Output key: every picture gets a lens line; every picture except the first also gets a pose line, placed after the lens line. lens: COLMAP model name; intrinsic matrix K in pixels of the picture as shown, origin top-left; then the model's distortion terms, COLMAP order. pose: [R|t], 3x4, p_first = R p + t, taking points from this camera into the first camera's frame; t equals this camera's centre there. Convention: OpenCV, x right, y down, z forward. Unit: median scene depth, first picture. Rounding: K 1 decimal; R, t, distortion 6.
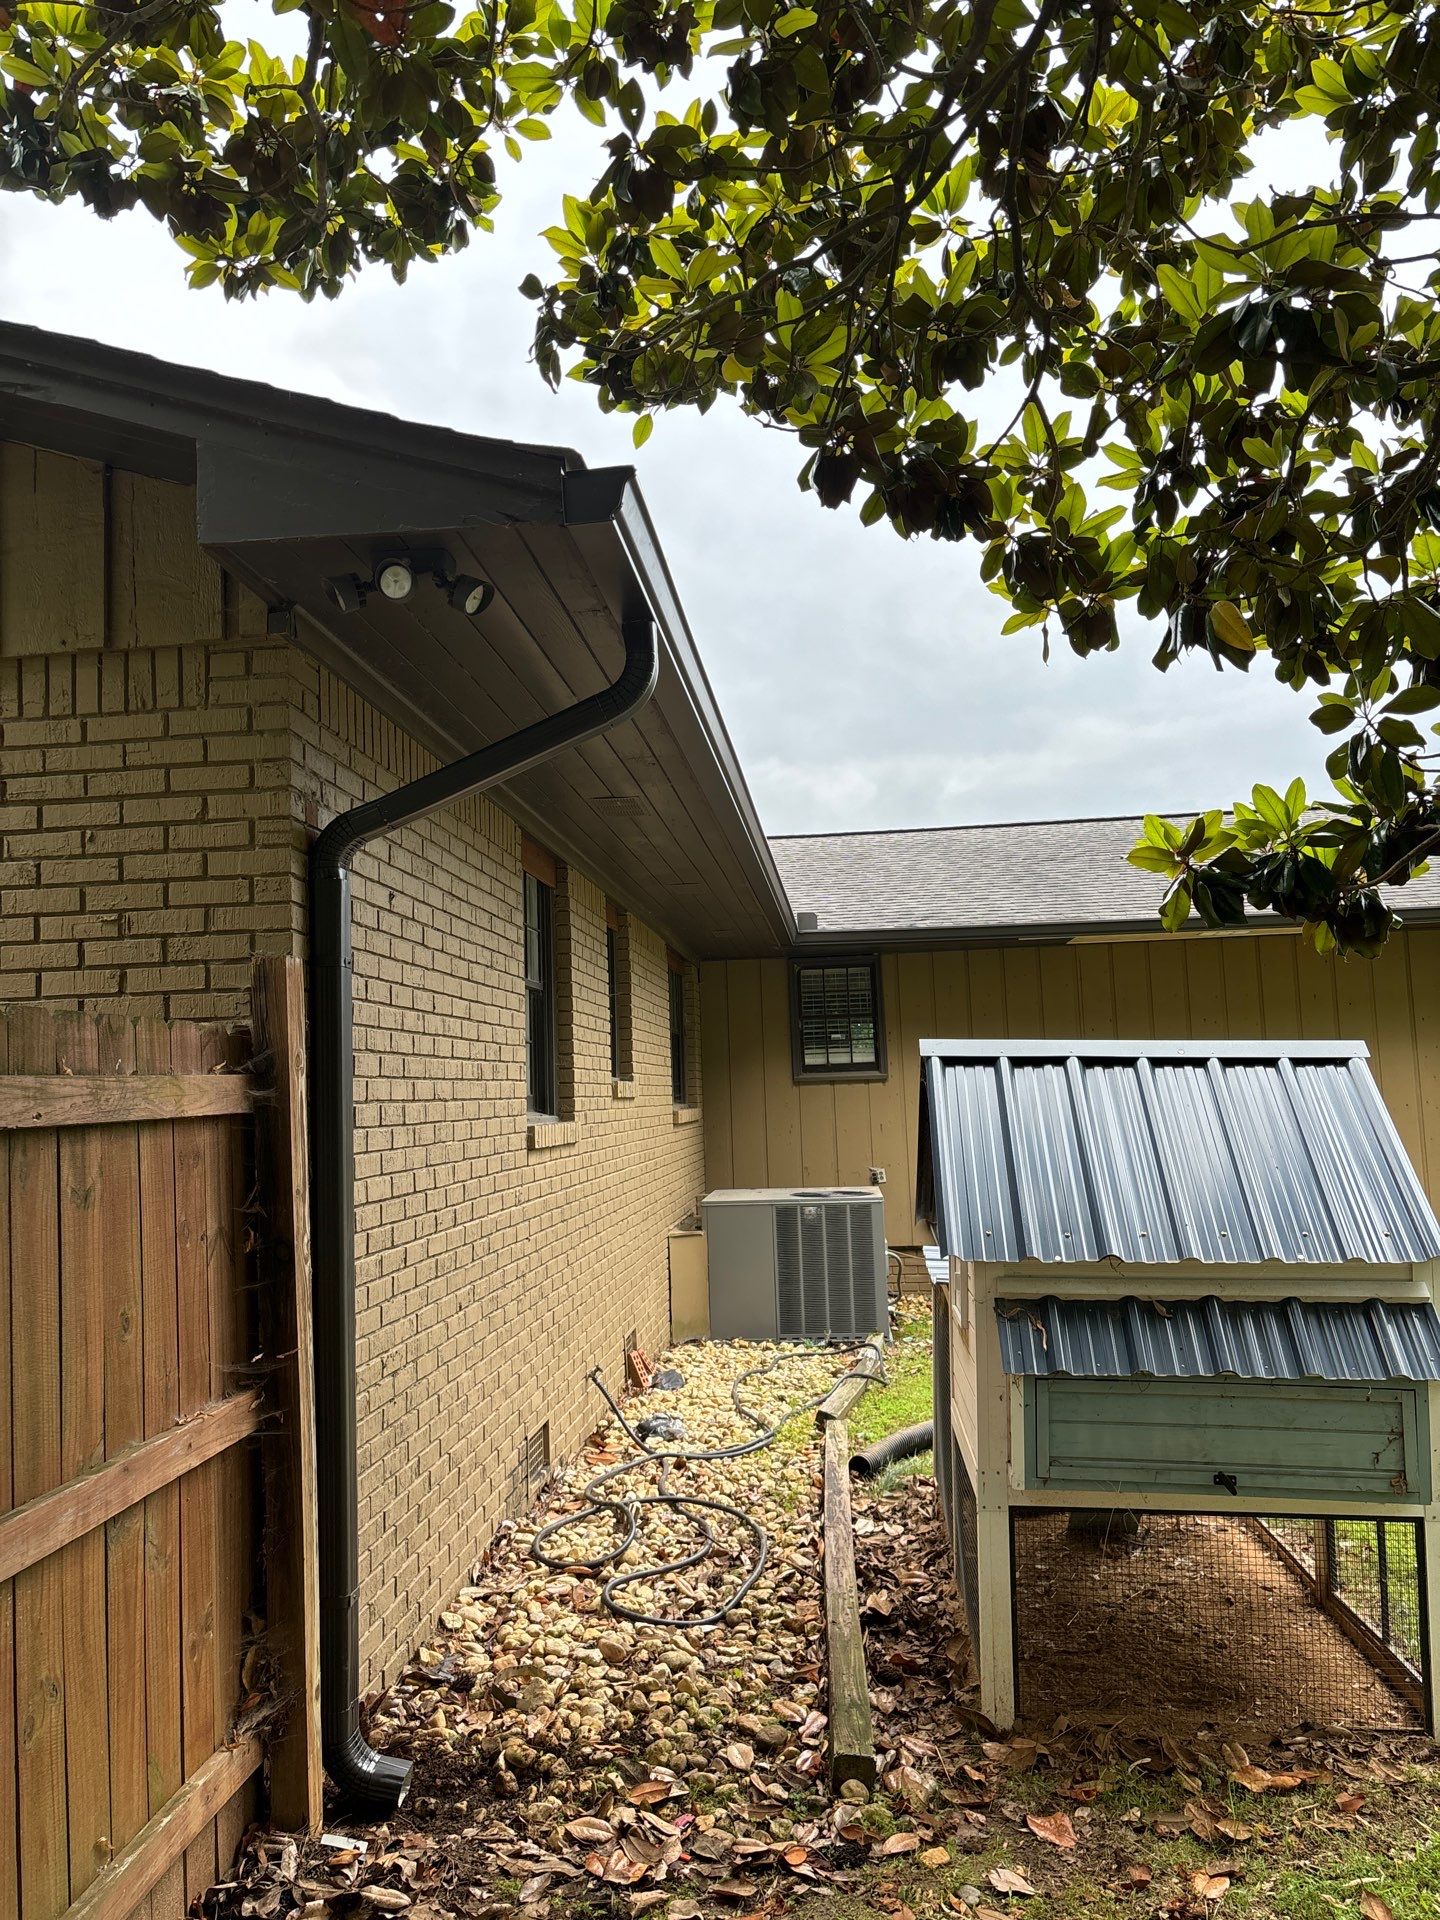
lens RADIAL K [[1353.8, 0, 720.0], [0, 1353.8, 960.0], [0, 0, 1]] dist [0.053233, 0.000168]
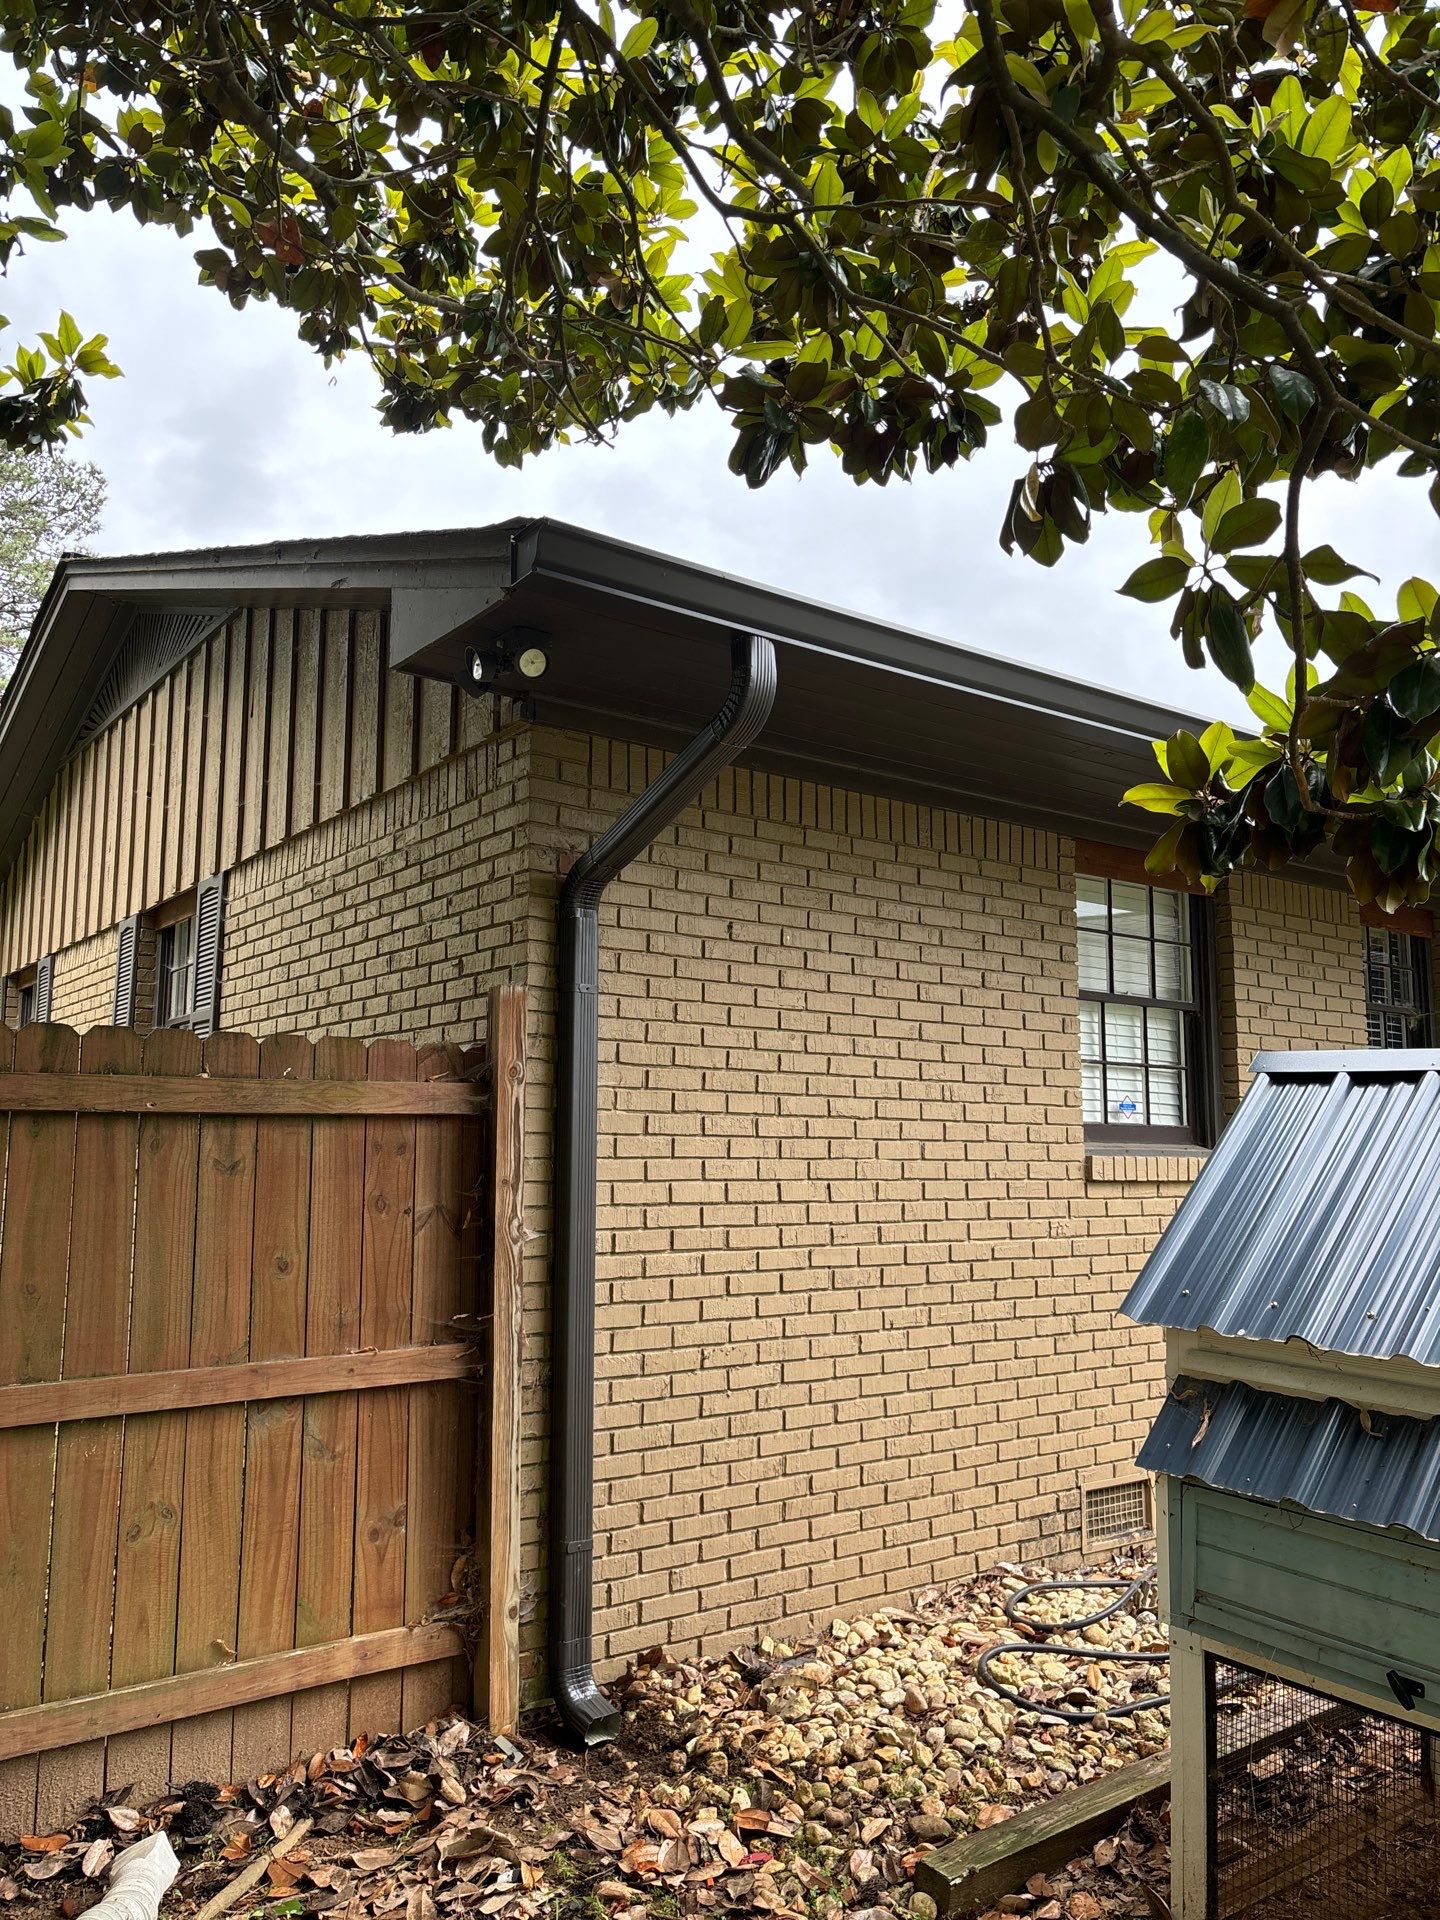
lens RADIAL K [[1400.5, 0, 720.0], [0, 1400.5, 960.0], [0, 0, 1]] dist [0.096667, 0.001750]
pose [[0.710512, -0.059704, -0.701148, 0.719842], [0.042897, 0.998216, -0.041530, 0.035503], [0.702377, -0.000569, 0.711805, 0.259595]]
